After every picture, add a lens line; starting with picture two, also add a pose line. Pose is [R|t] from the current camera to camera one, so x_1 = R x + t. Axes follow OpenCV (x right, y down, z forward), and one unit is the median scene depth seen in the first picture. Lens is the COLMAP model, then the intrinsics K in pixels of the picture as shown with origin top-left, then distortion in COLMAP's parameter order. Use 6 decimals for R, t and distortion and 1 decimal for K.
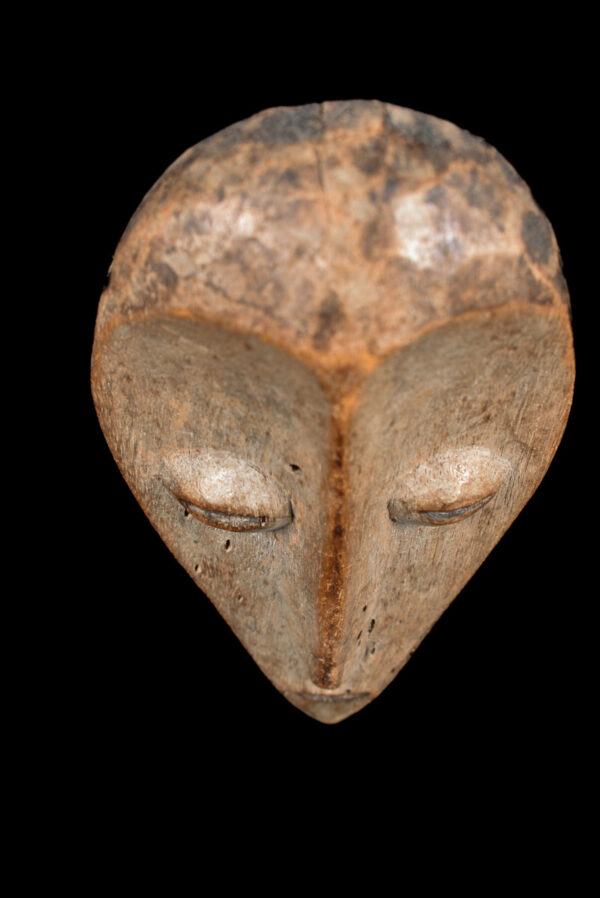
lens RADIAL K [[1068.1, 0, 298.8], [0, 1068.1, 452.7], [0, 0, 1]] dist [-0.083233, 0.000000]
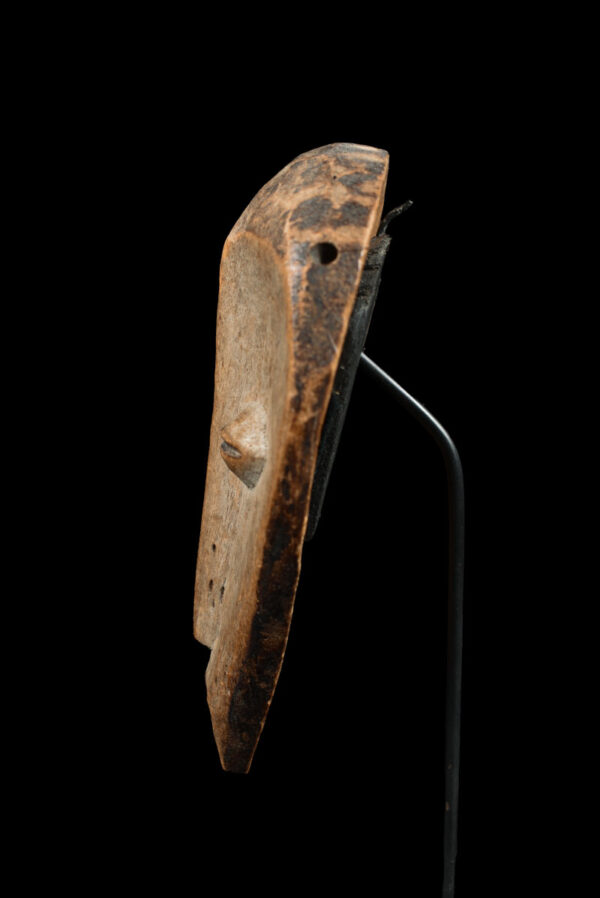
lens RADIAL K [[1032.7, 0, 299.5], [0, 1032.7, 446.1], [0, 0, 1]] dist [-0.077579, 0.000000]
pose [[-0.047259, 0.170763, -0.984178, 1.308384], [-0.789338, 0.597416, 0.141560, -0.176494], [0.612137, 0.783540, 0.106557, 0.958093]]
